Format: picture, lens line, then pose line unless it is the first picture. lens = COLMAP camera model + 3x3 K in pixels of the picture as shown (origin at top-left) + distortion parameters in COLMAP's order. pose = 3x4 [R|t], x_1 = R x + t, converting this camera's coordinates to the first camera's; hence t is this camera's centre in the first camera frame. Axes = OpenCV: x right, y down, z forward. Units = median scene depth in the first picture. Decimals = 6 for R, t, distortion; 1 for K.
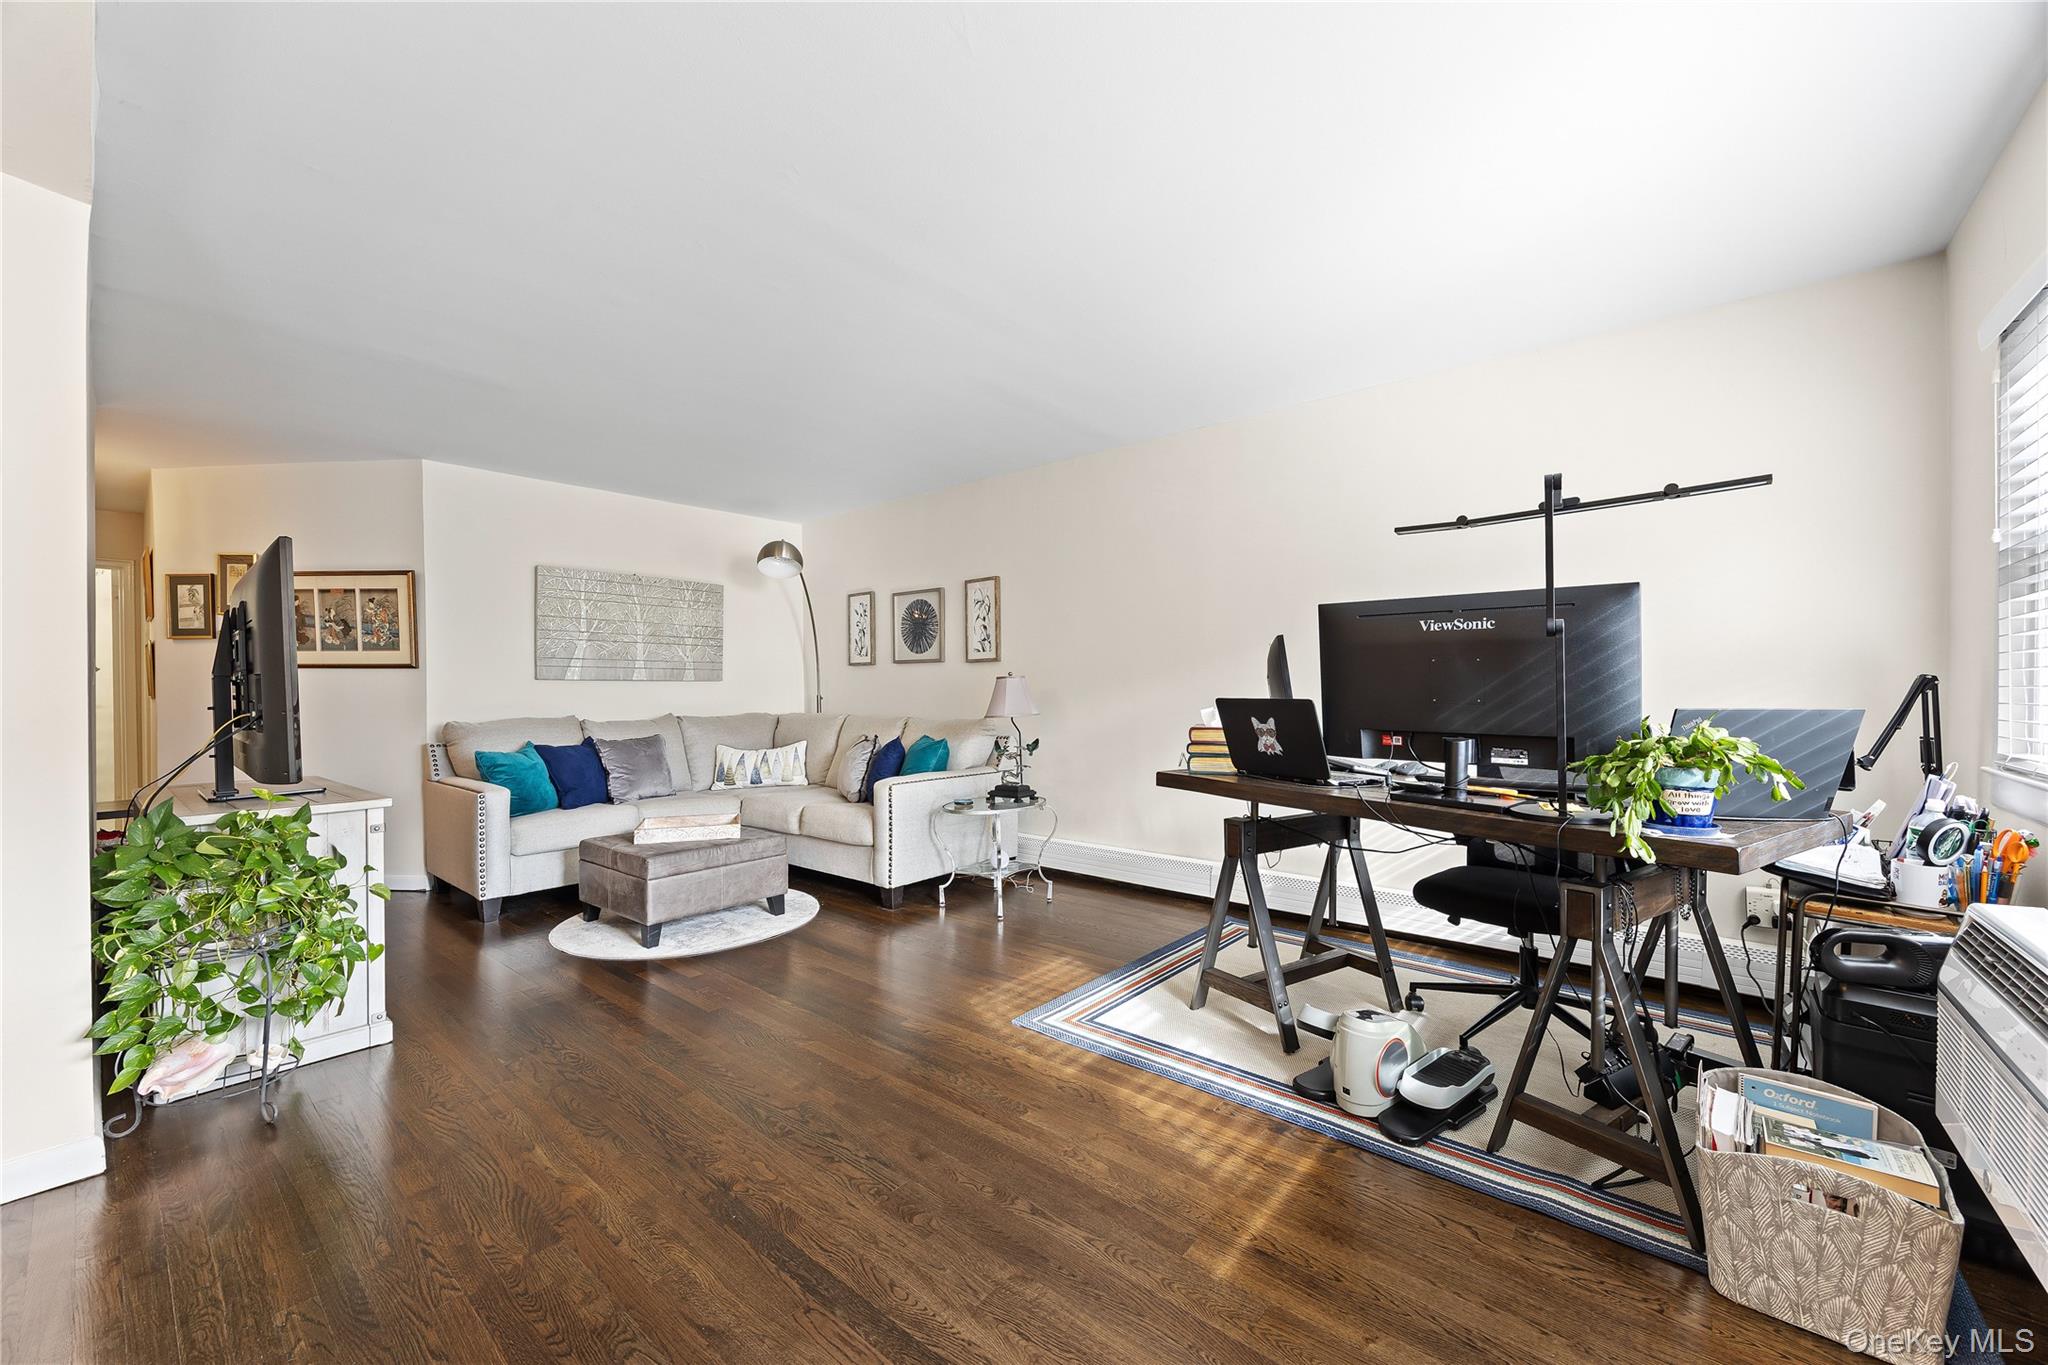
lens RADIAL K [[774.9, 0, 1020.9], [0, 774.9, 685.6], [0, 0, 1]] dist [-0.006050, -0.000234]
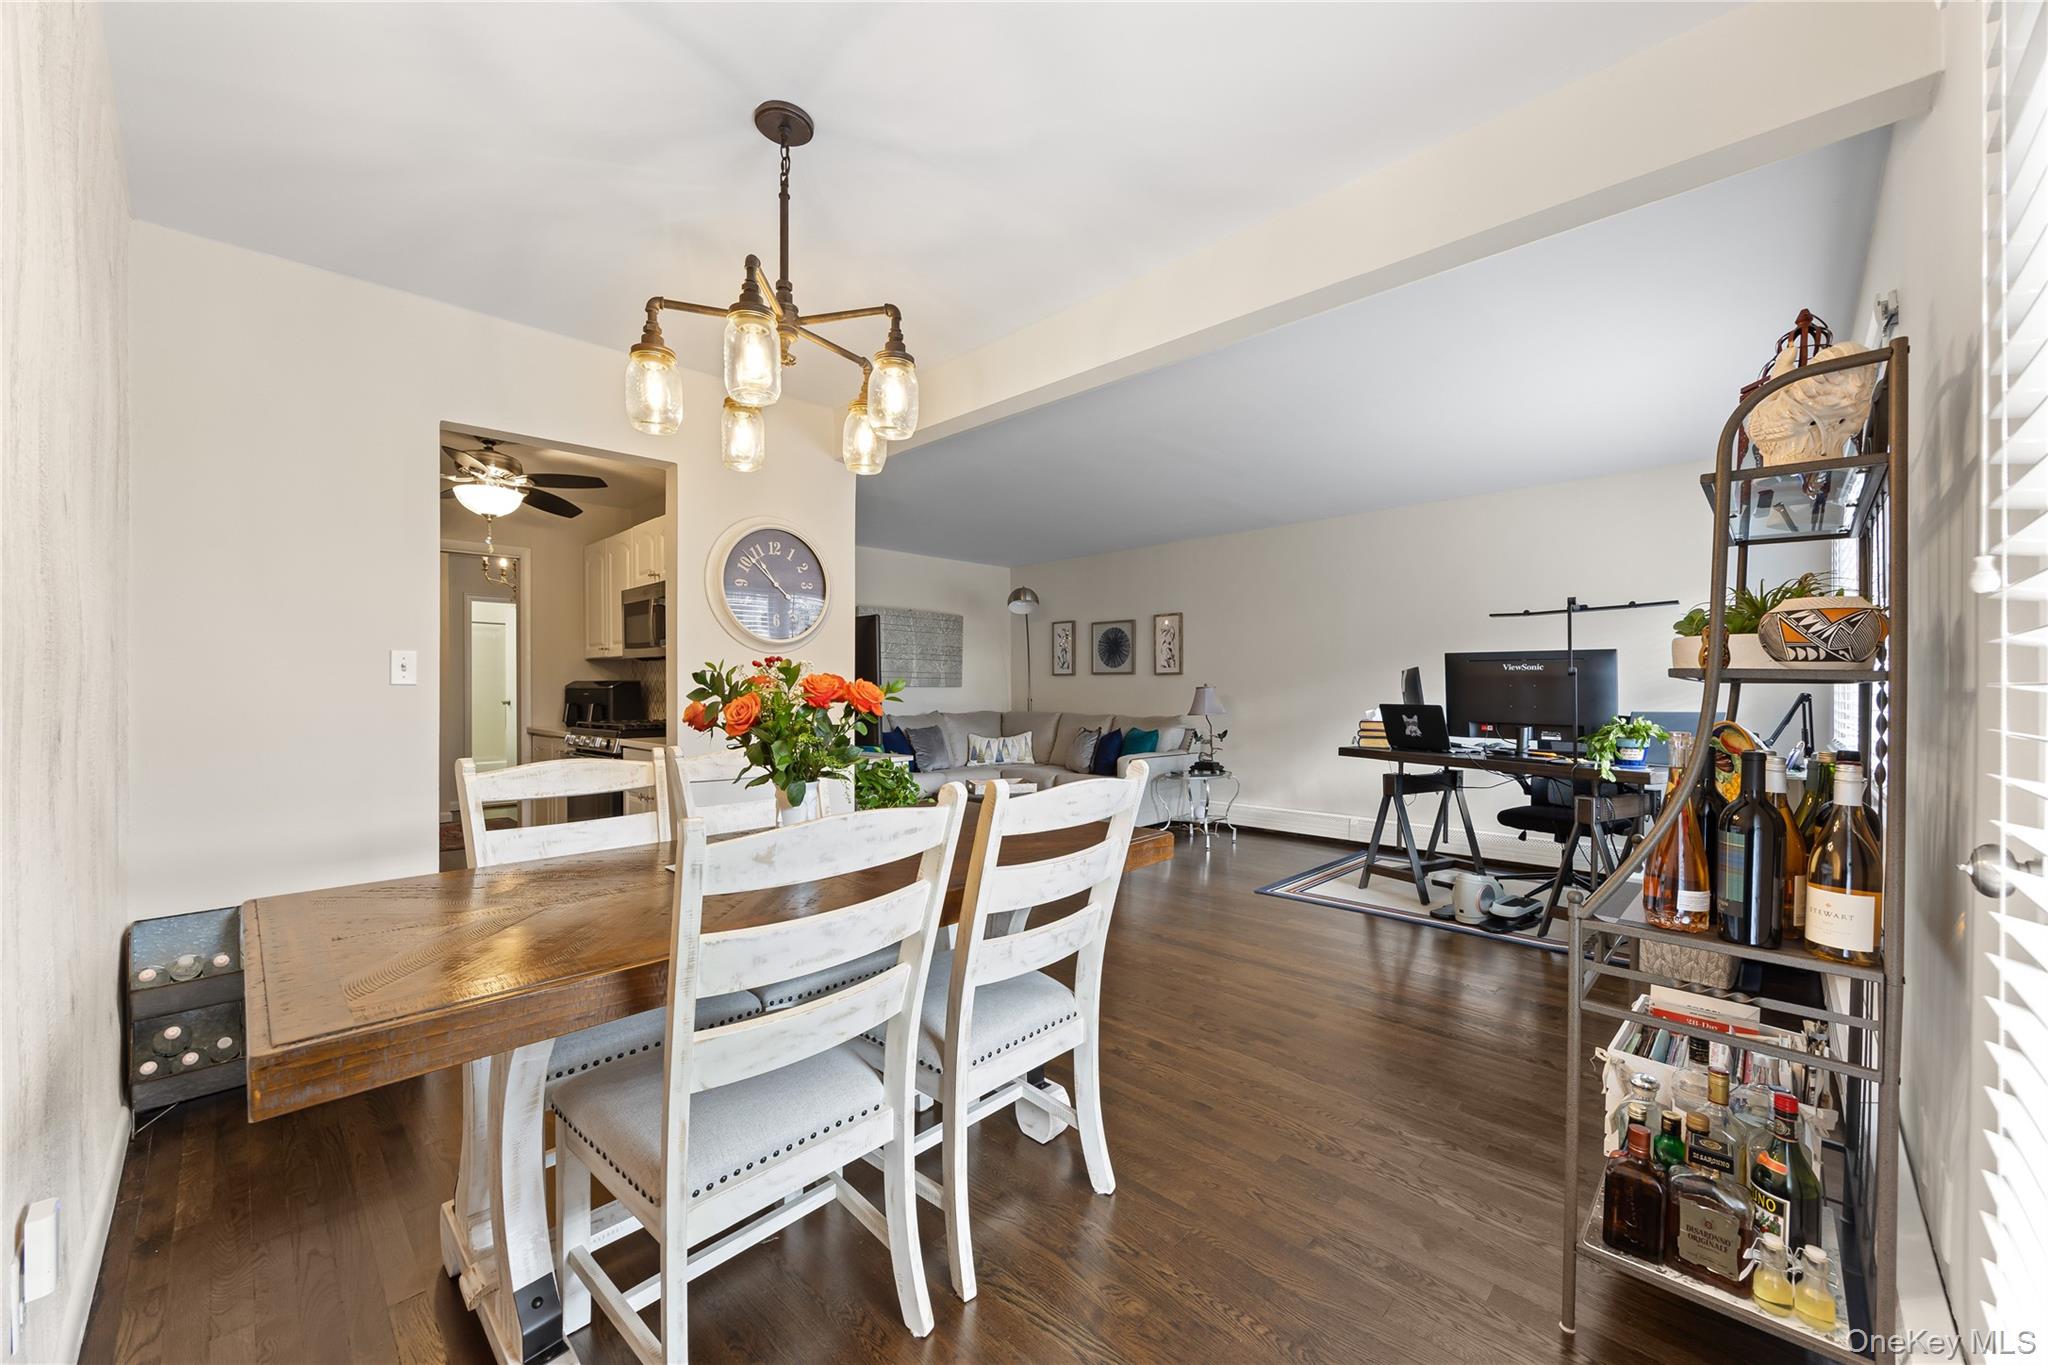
lens RADIAL K [[774.9, 0, 1024.4], [0, 774.9, 685.2], [0, 0, 1]] dist [-0.006050, -0.000234]
pose [[0.997440, 0.004266, -0.071376, -0.409985], [-0.004276, 0.999991, 0.000017, -0.021681], [0.071375, 0.000288, 0.997450, -0.770167]]
